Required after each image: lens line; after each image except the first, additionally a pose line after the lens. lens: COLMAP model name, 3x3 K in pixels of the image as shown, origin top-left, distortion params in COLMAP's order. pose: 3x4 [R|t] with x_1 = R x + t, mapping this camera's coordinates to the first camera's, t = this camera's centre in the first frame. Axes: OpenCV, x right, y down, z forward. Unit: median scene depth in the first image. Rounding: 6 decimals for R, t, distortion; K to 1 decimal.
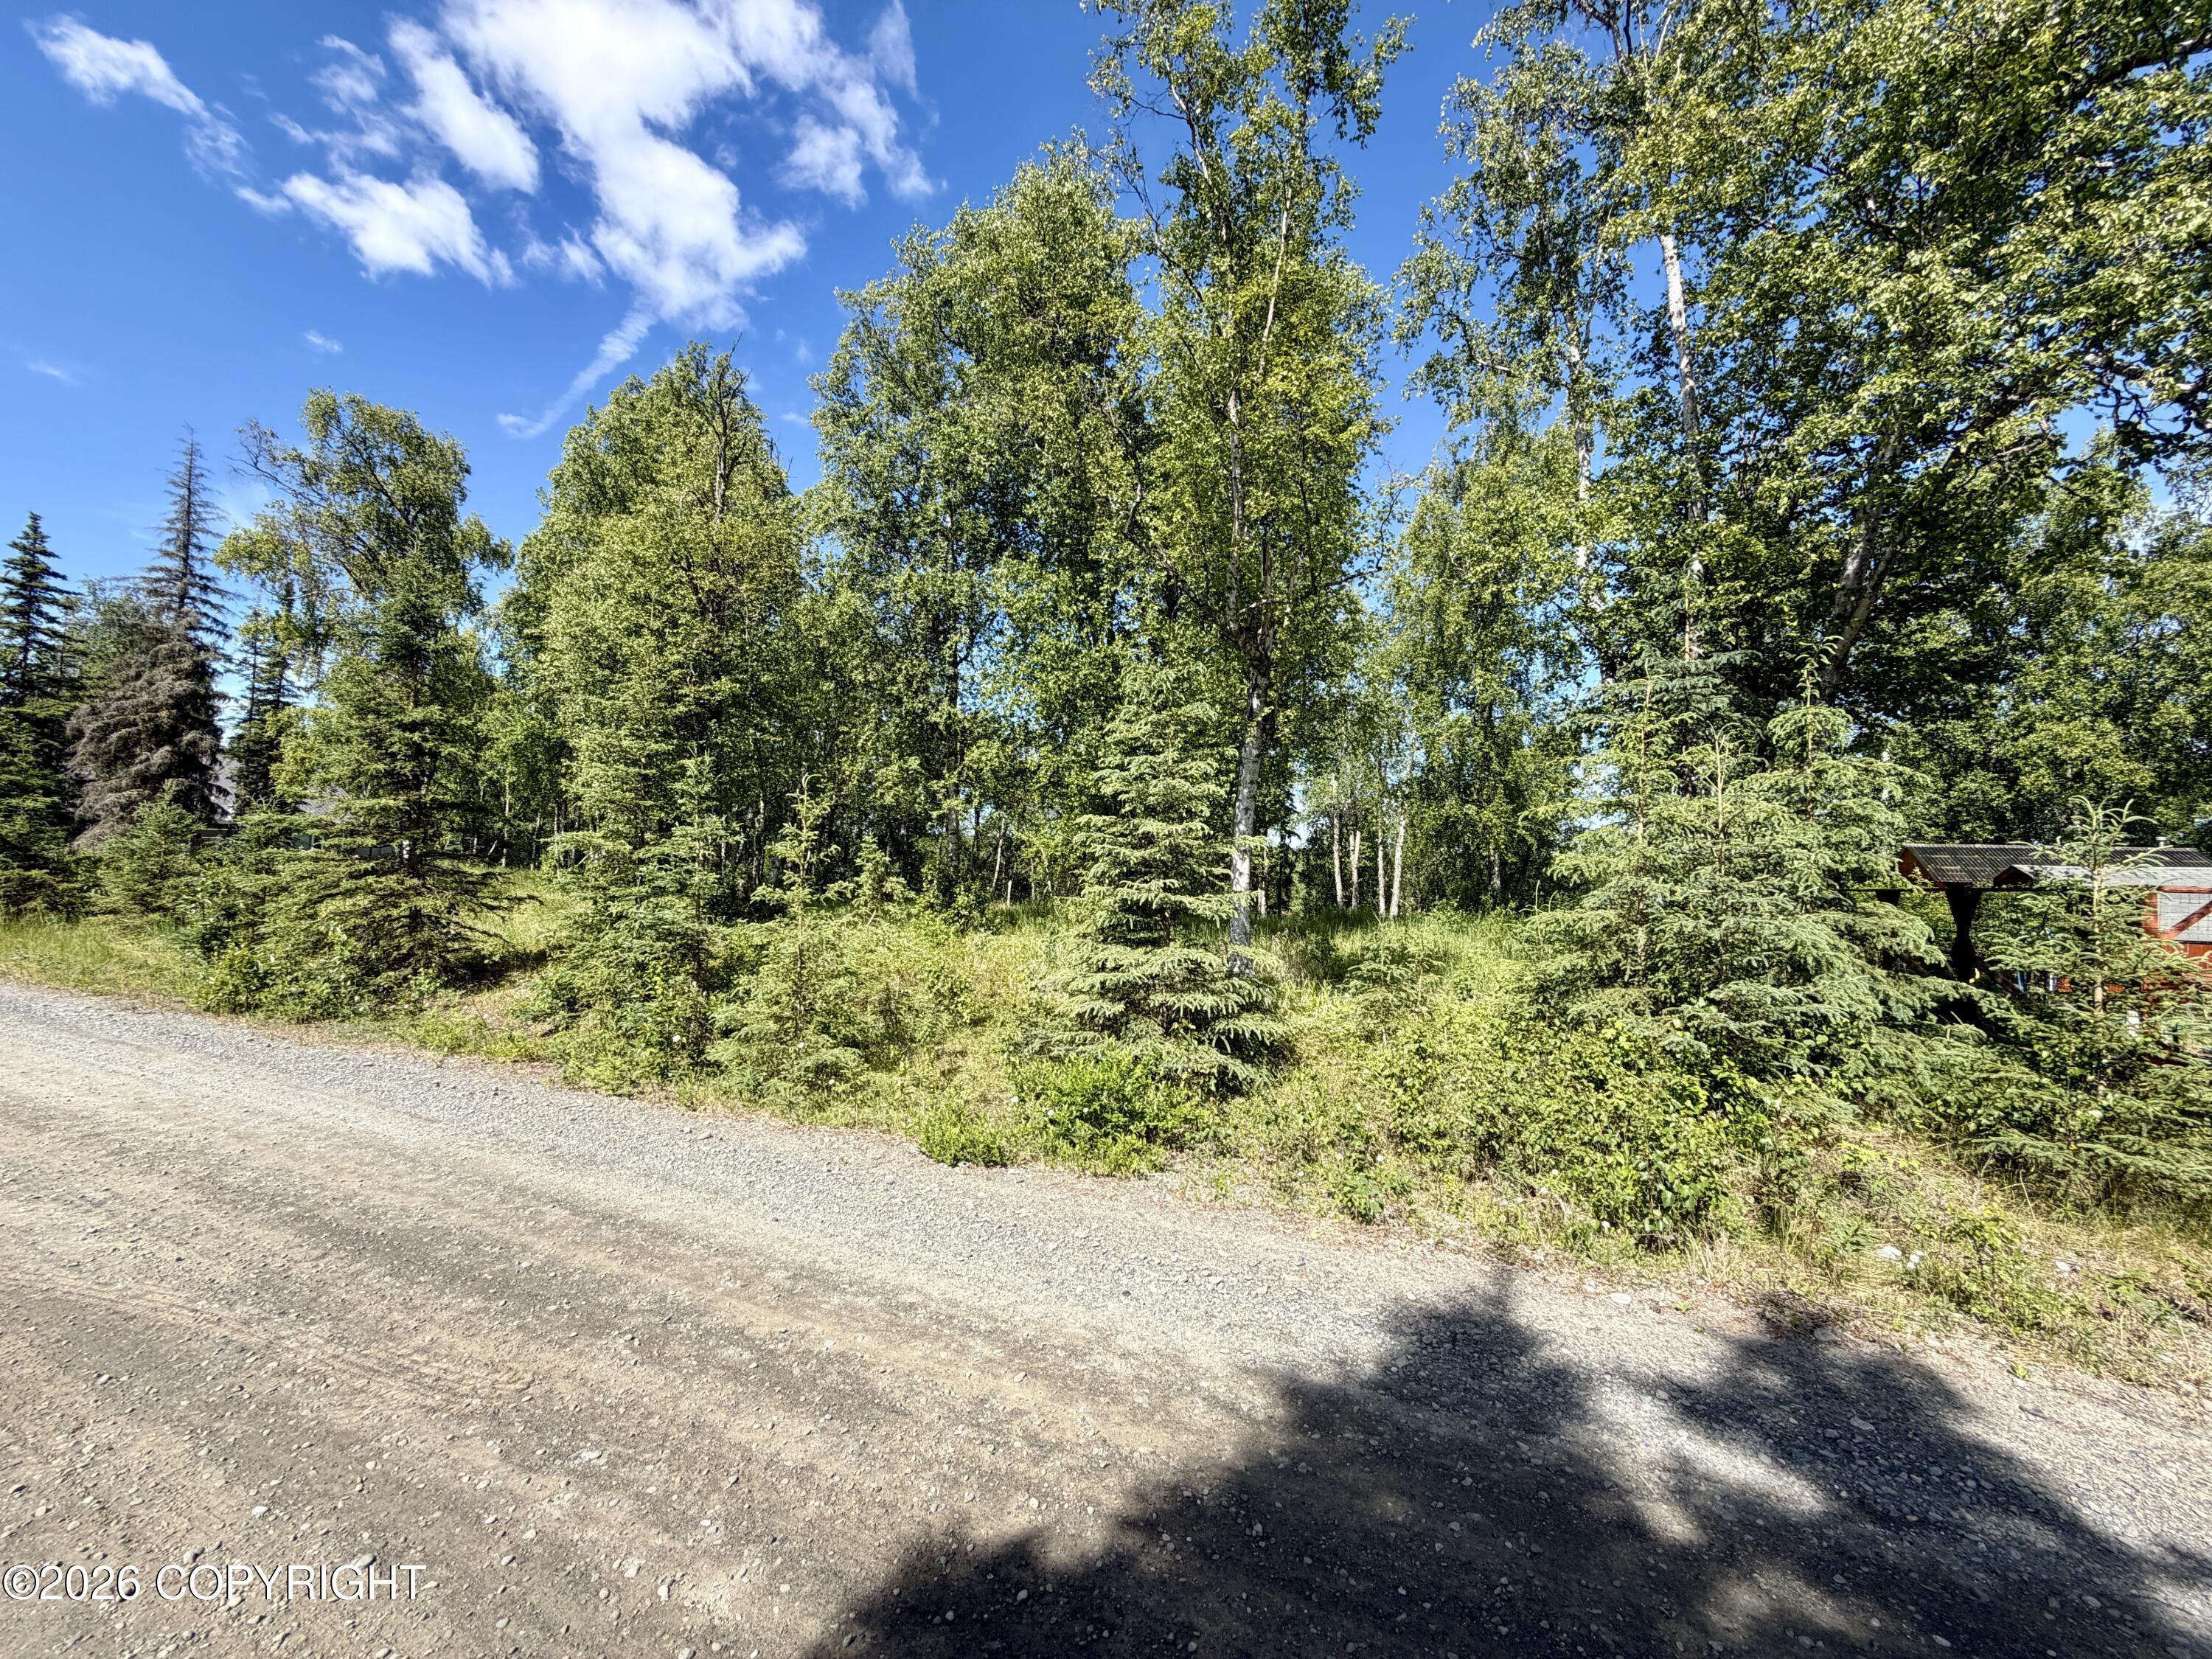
lens RADIAL K [[888.9, 0, 1106.0], [0, 888.9, 829.5], [0, 0, 1]] dist [0.000014, -0.000002]
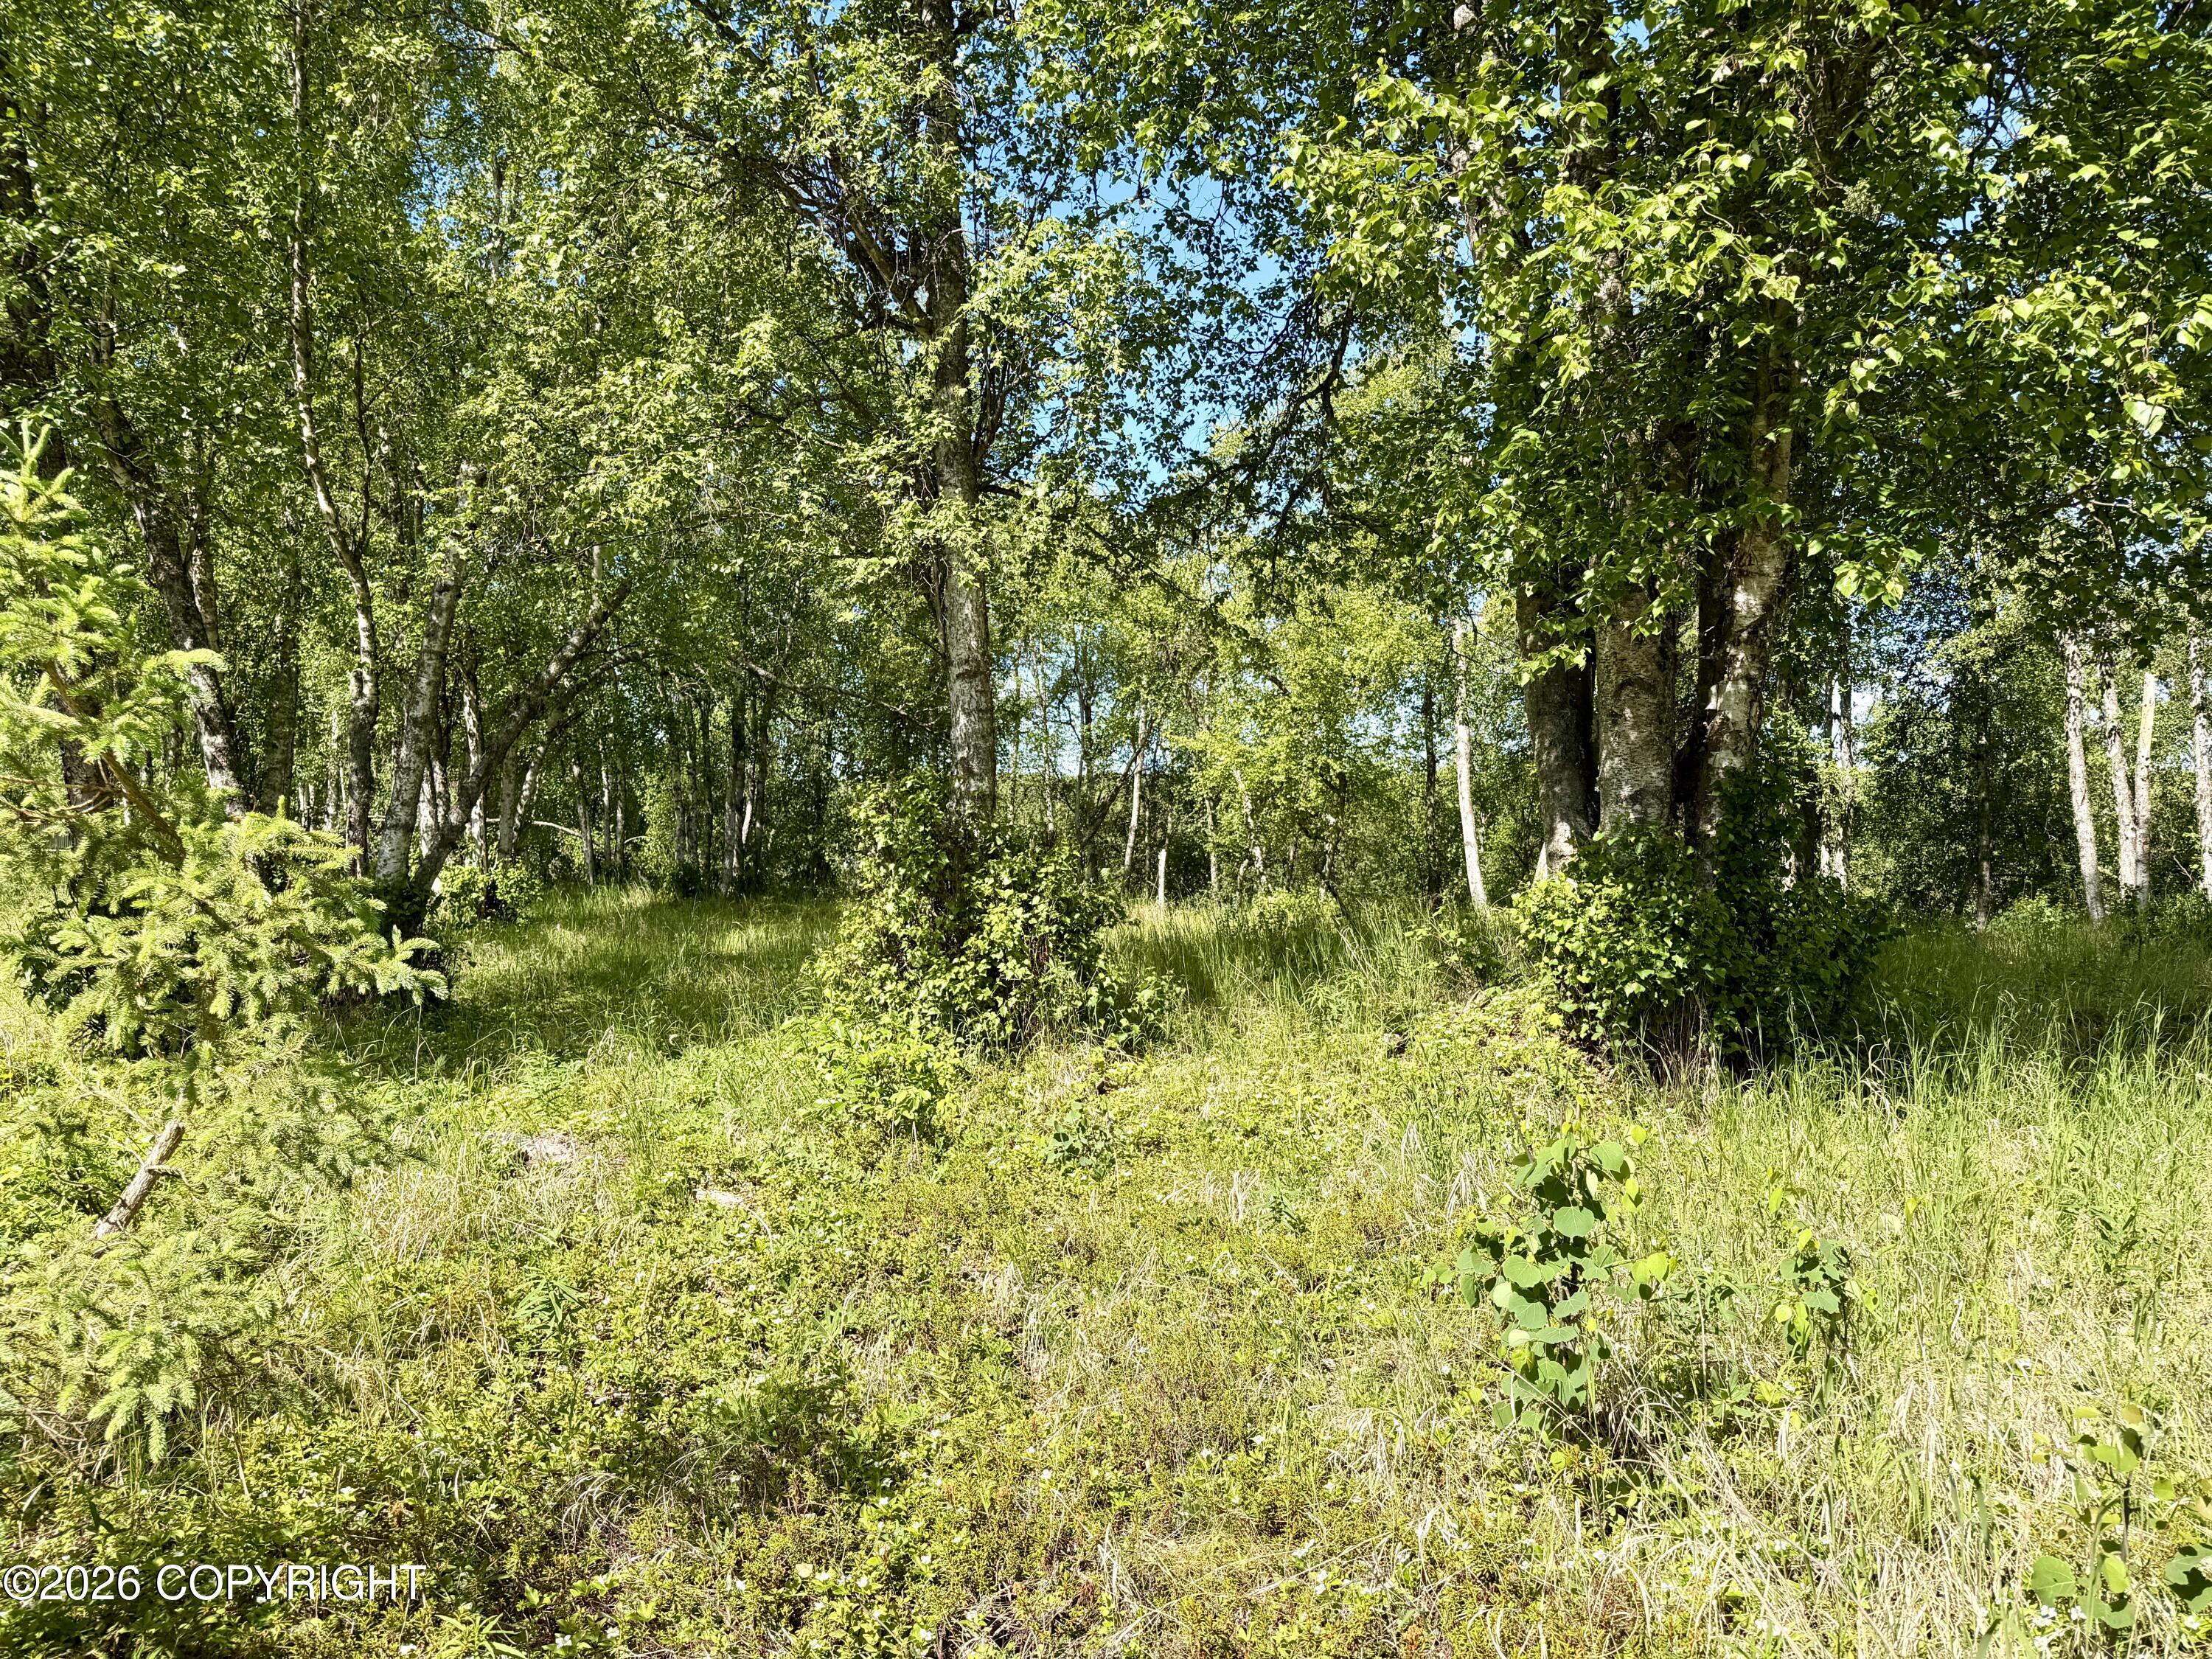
lens RADIAL K [[1544.9, 0, 1106.0], [0, 1544.9, 829.5], [0, 0, 1]] dist [-0.003583, -0.001839]
pose [[0.988862, -0.048303, -0.140781, -0.068443], [0.053991, 0.997861, 0.036868, 0.037713], [0.138699, -0.044058, 0.989354, 0.560657]]
